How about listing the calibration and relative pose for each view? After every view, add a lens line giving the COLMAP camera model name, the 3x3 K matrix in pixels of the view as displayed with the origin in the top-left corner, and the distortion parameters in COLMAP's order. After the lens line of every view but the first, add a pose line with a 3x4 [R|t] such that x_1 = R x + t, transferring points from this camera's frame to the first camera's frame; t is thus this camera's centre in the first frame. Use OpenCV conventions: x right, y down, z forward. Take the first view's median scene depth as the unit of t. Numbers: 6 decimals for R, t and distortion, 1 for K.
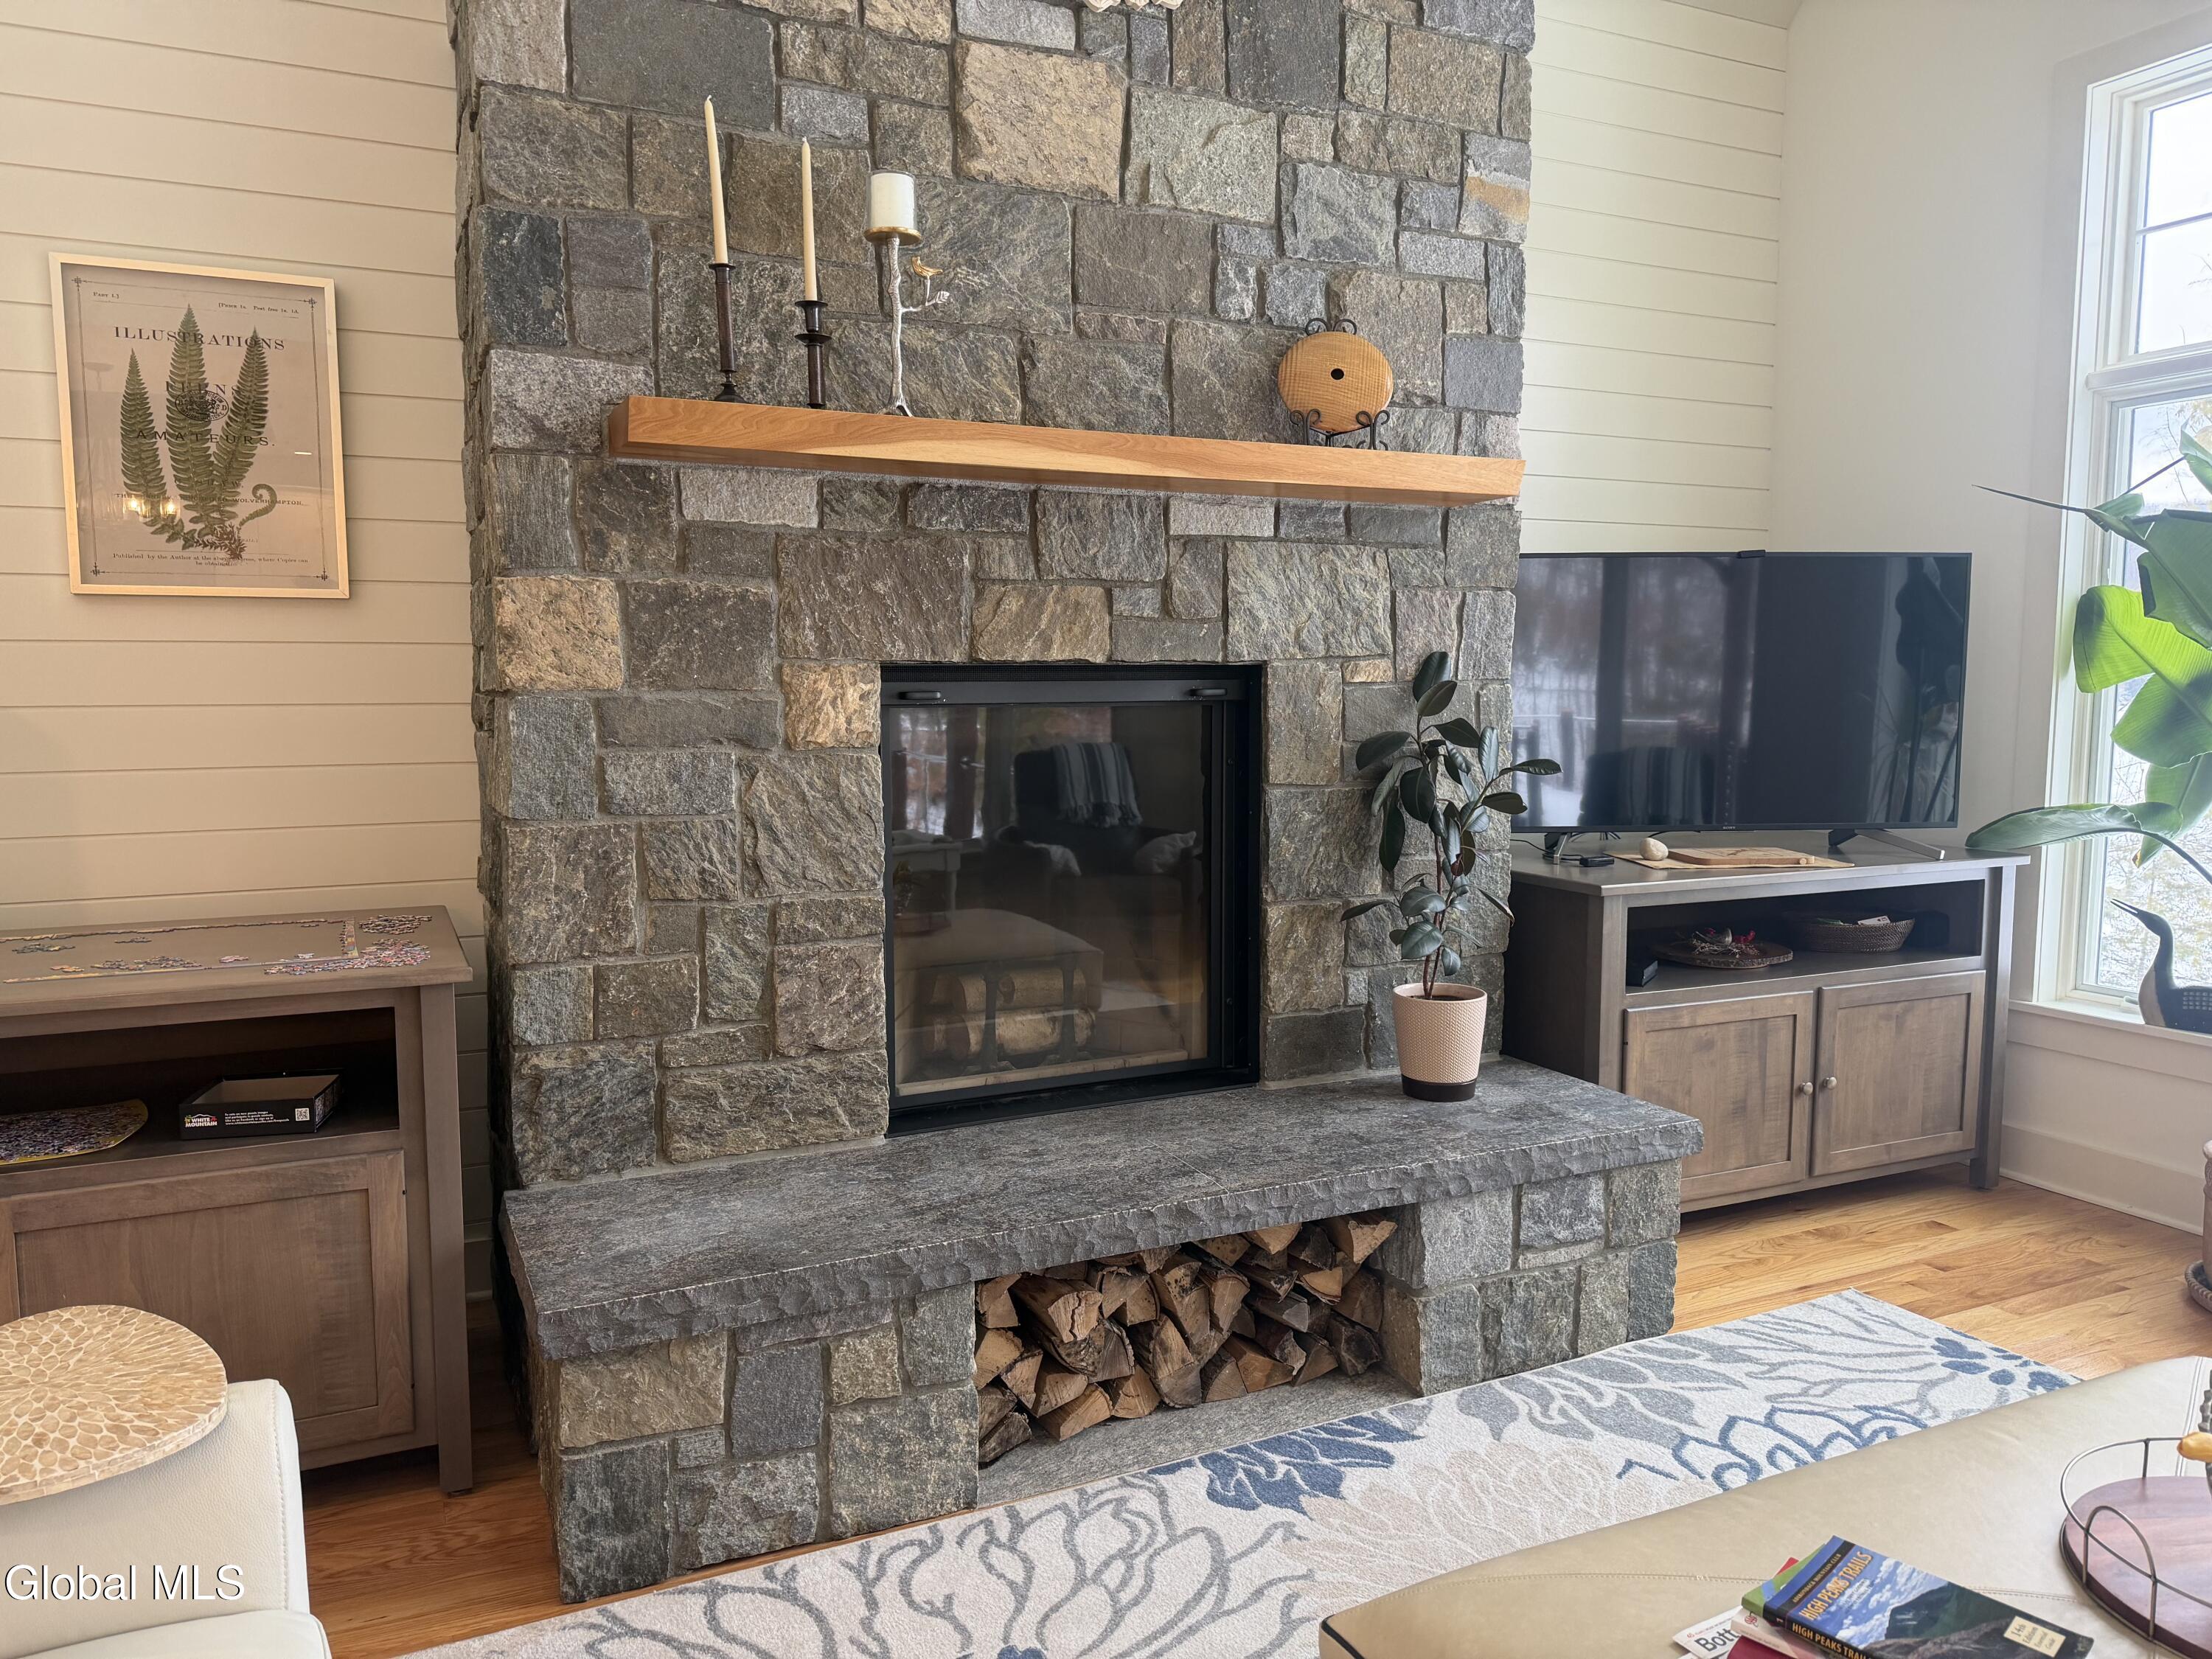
lens RADIAL K [[1531.2, 0, 1106.0], [0, 1531.2, 829.5], [0, 0, 1]] dist [0.159131, -0.319650]
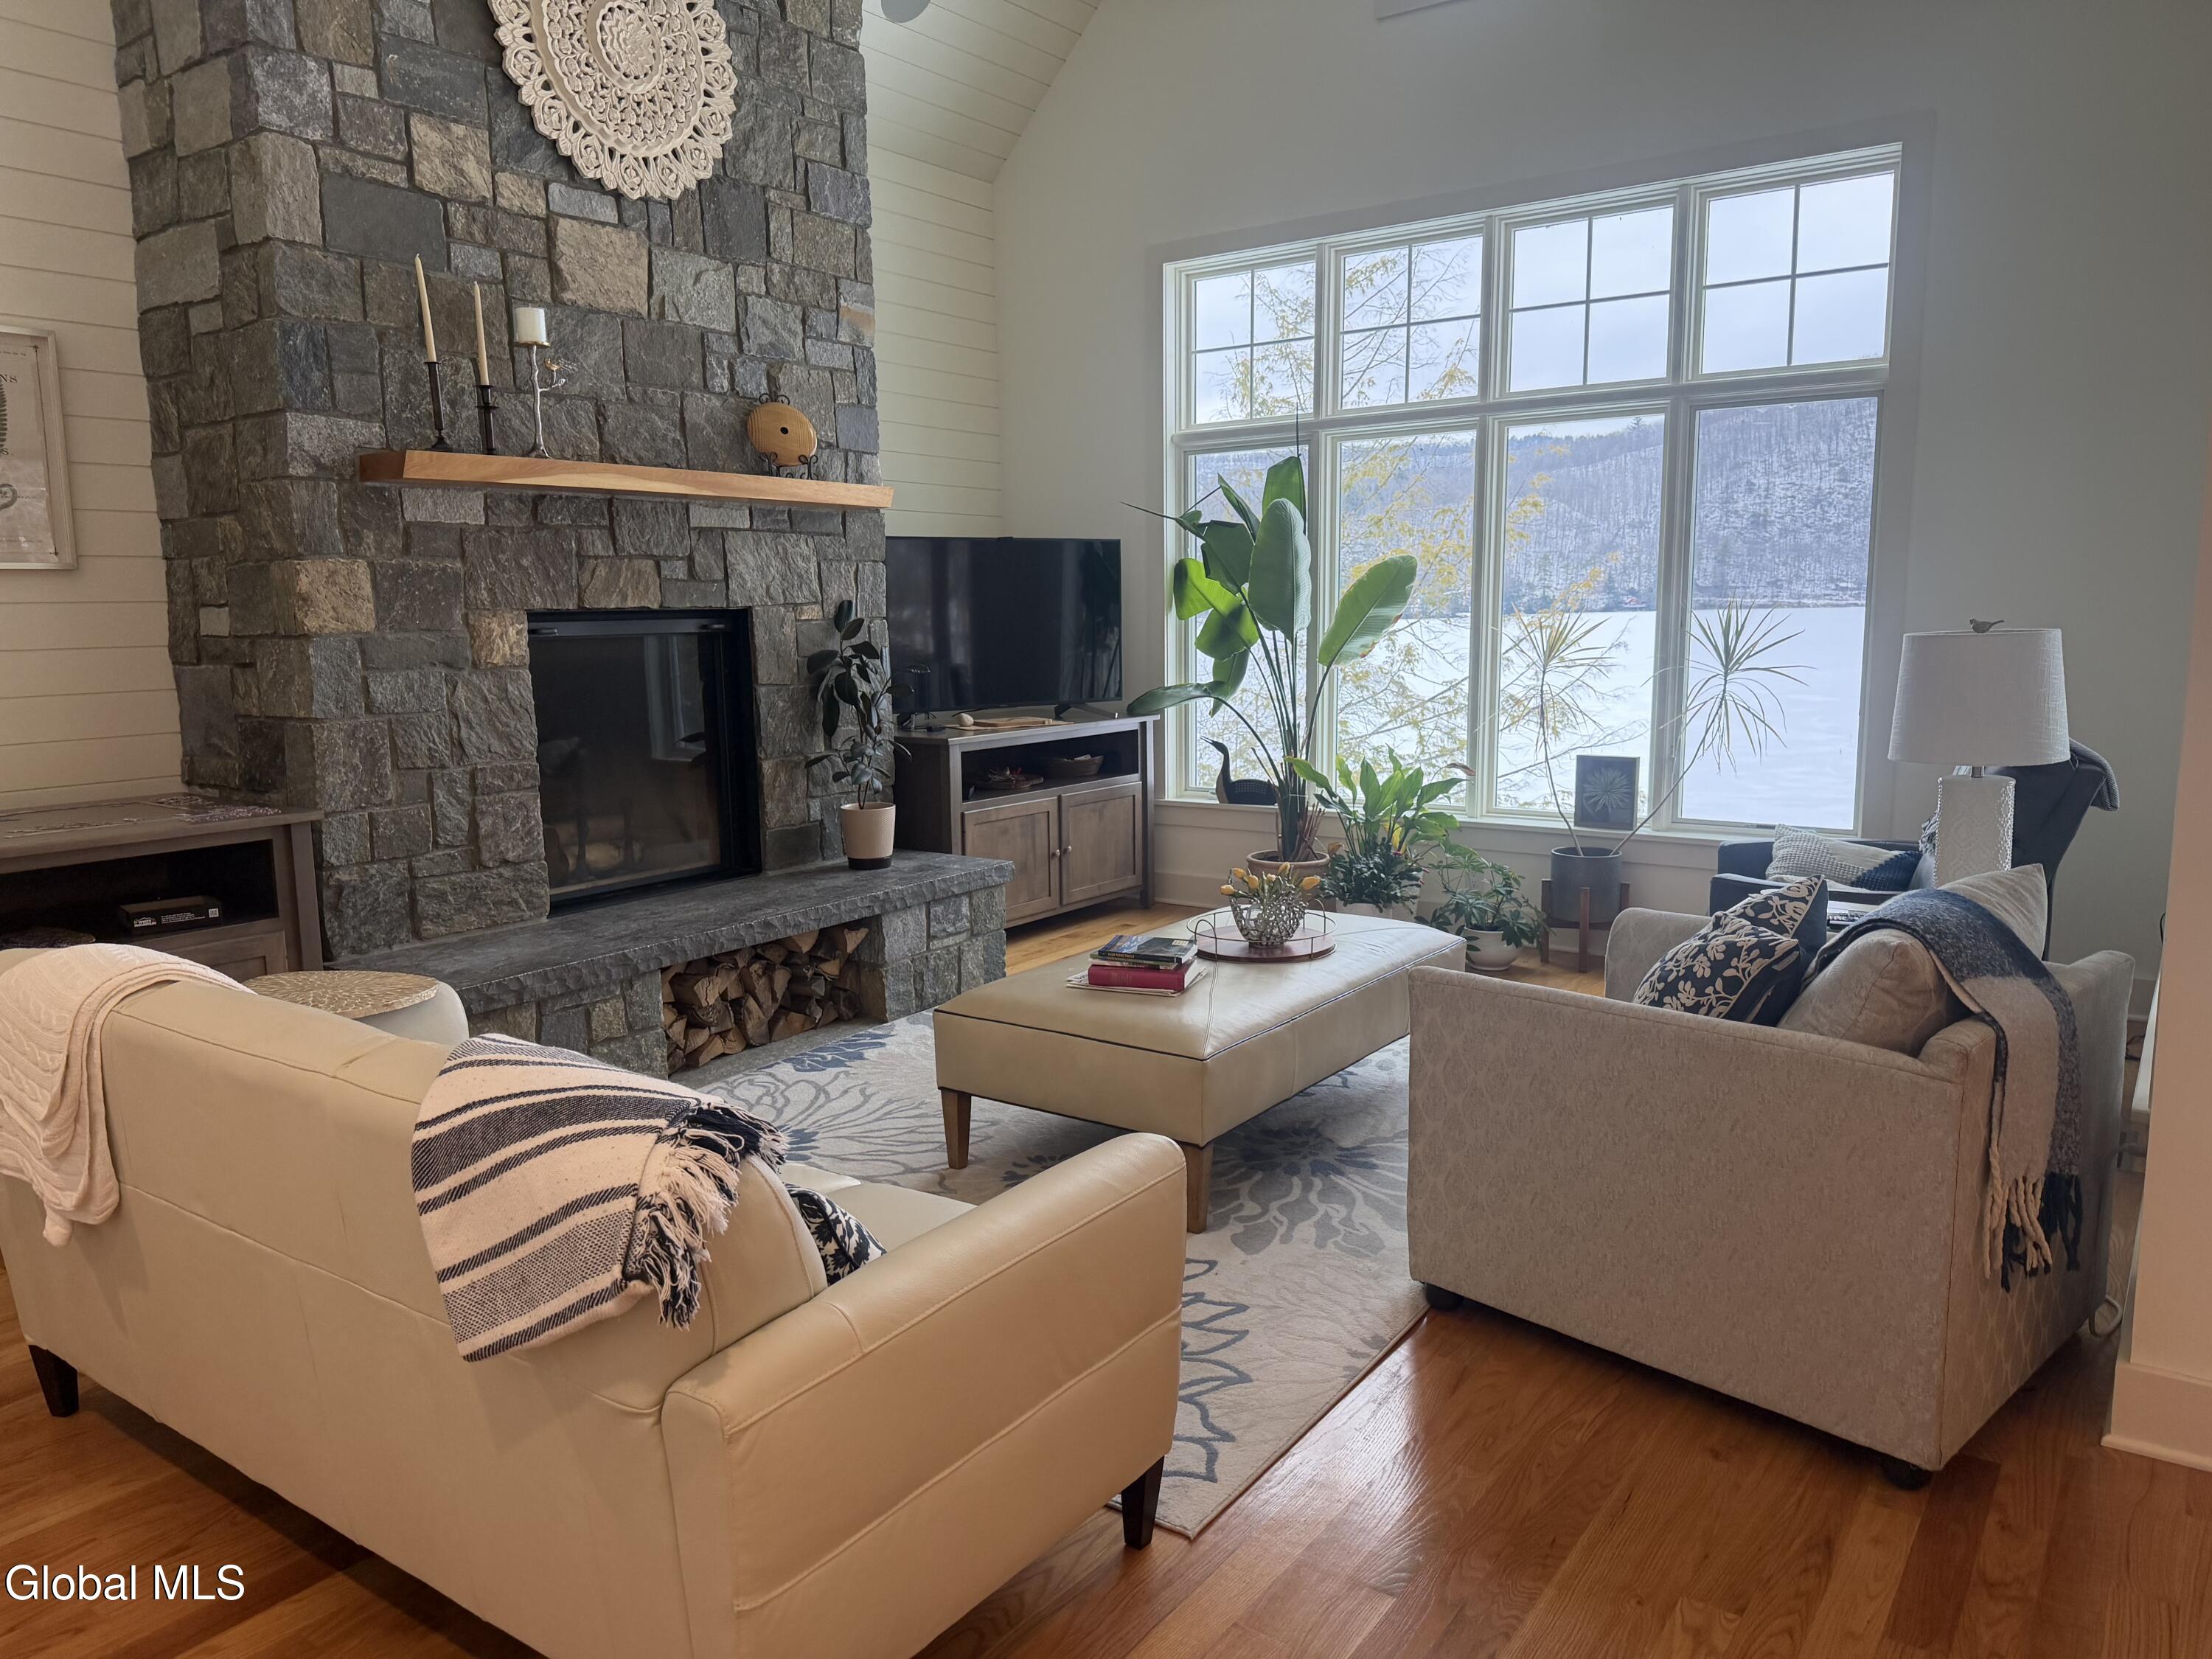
lens RADIAL K [[1531.2, 0, 1106.0], [0, 1531.2, 829.5], [0, 0, 1]] dist [0.159131, -0.319650]
pose [[0.873912, -0.082212, 0.479082, -0.399437], [0.059981, 0.996300, 0.061556, 0.048753], [-0.482370, -0.025059, 0.875609, -0.650967]]
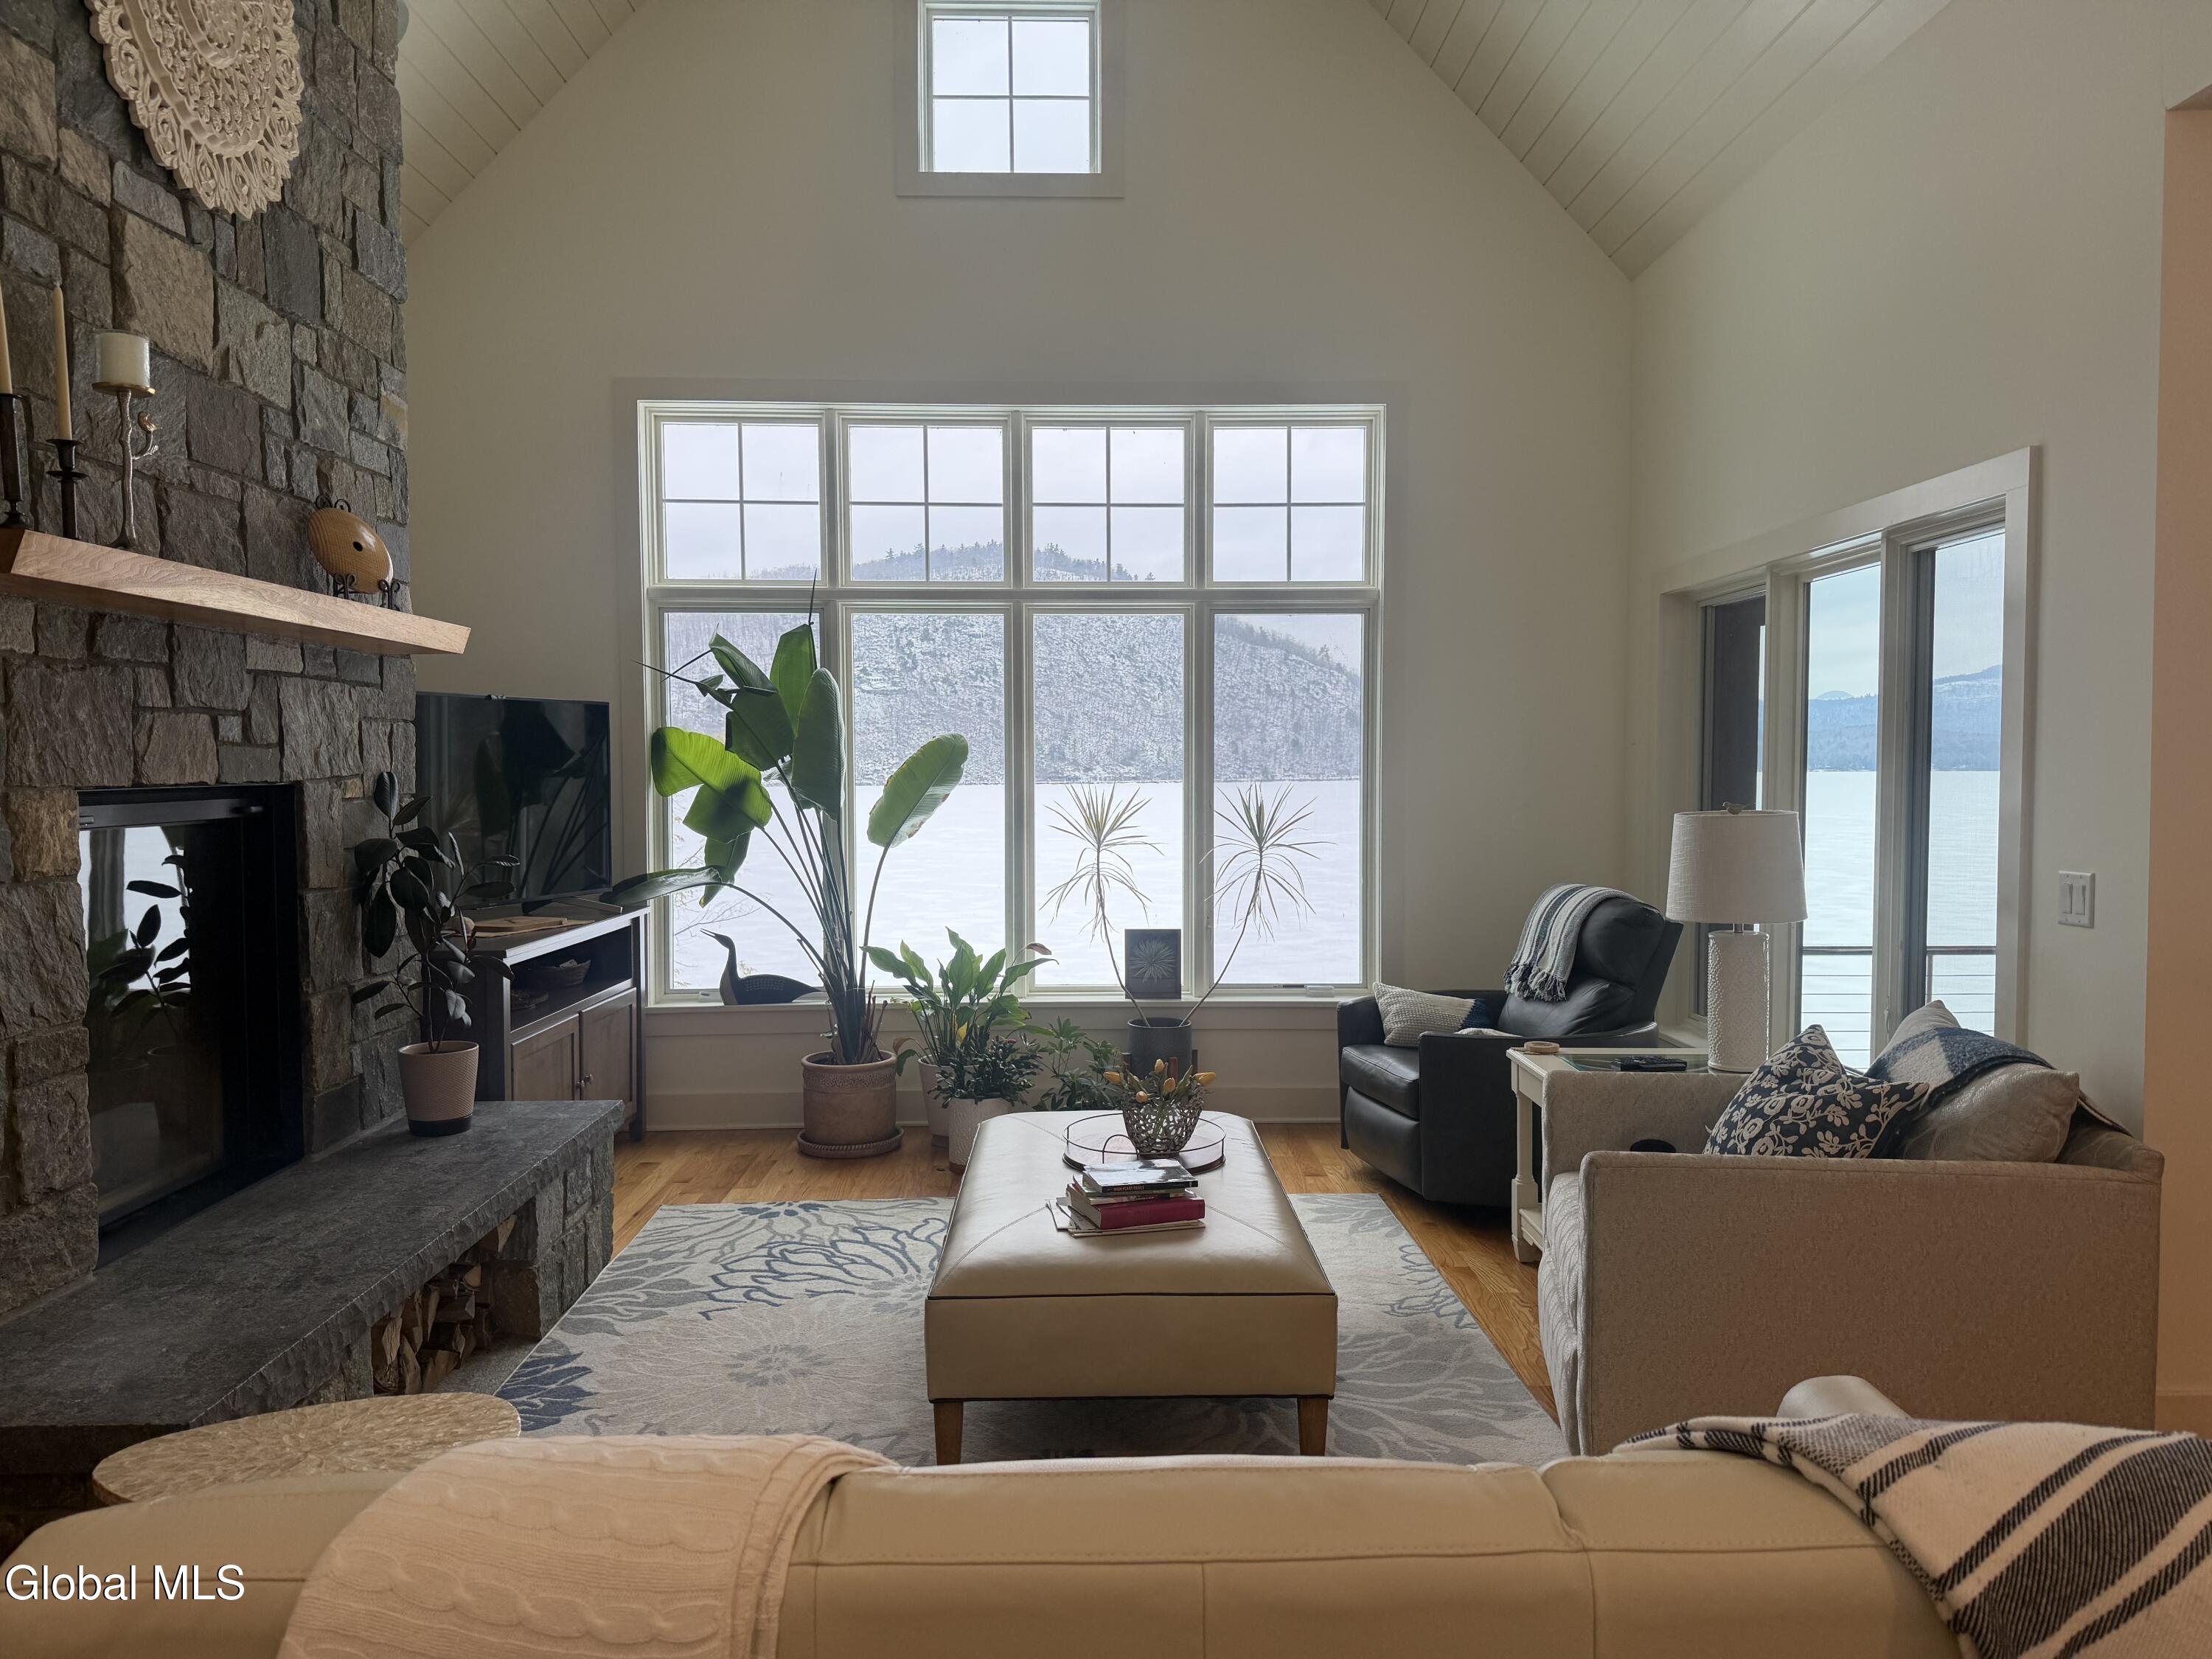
lens RADIAL K [[1546.9, 0, 1099.1], [0, 1546.9, 833.7], [0, 0, 1]] dist [0.068593, -0.077799]
pose [[0.414747, -0.038605, 0.909118, -0.780437], [0.090473, 0.995898, 0.001015, -0.020954], [-0.905428, 0.081830, 0.416538, -0.014147]]
